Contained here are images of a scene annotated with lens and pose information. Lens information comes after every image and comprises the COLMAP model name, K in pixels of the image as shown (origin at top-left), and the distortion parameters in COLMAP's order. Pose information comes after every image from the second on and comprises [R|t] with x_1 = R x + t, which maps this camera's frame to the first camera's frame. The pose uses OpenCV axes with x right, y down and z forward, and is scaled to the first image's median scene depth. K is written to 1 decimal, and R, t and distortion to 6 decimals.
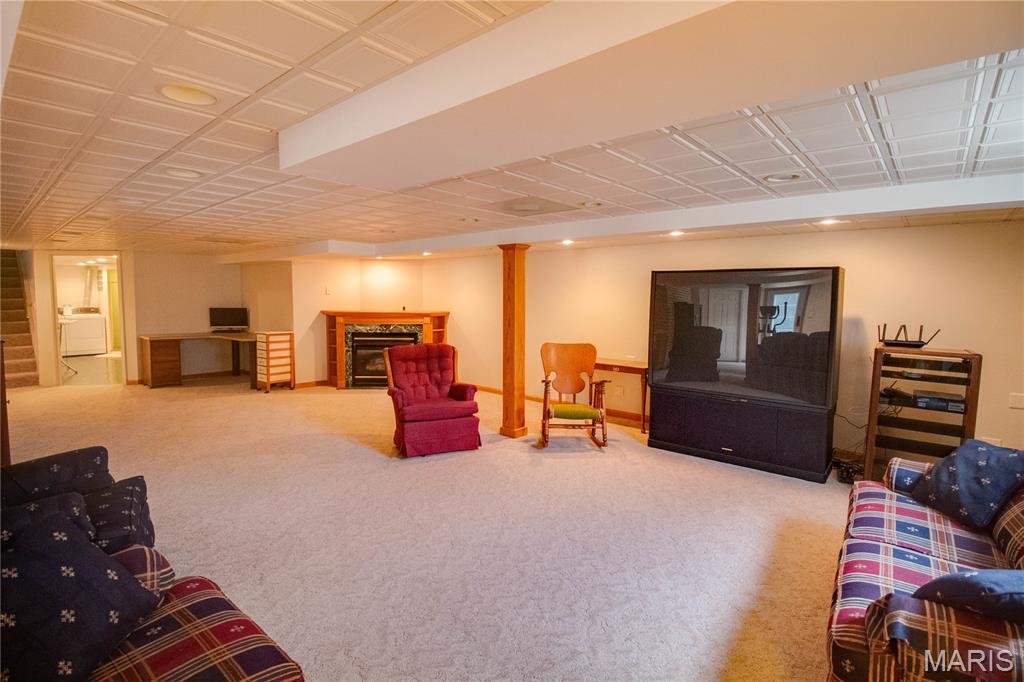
lens RADIAL K [[485.4, 0, 521.0], [0, 485.4, 324.9], [0, 0, 1]] dist [0.014665, -0.021017]
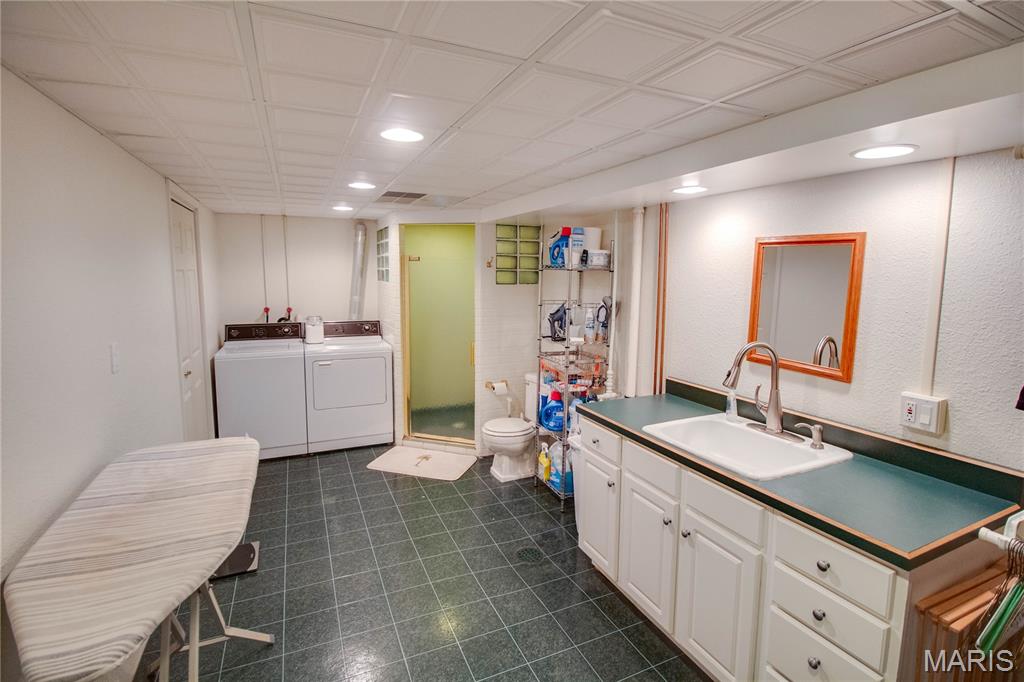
lens RADIAL K [[485.4, 0, 521.0], [0, 485.4, 324.9], [0, 0, 1]] dist [0.014665, -0.021017]
pose [[0.907446, 0.050239, -0.417154, -0.951689], [-0.032720, 0.998260, 0.049046, -0.091444], [0.418893, -0.030857, 0.907511, 1.091316]]
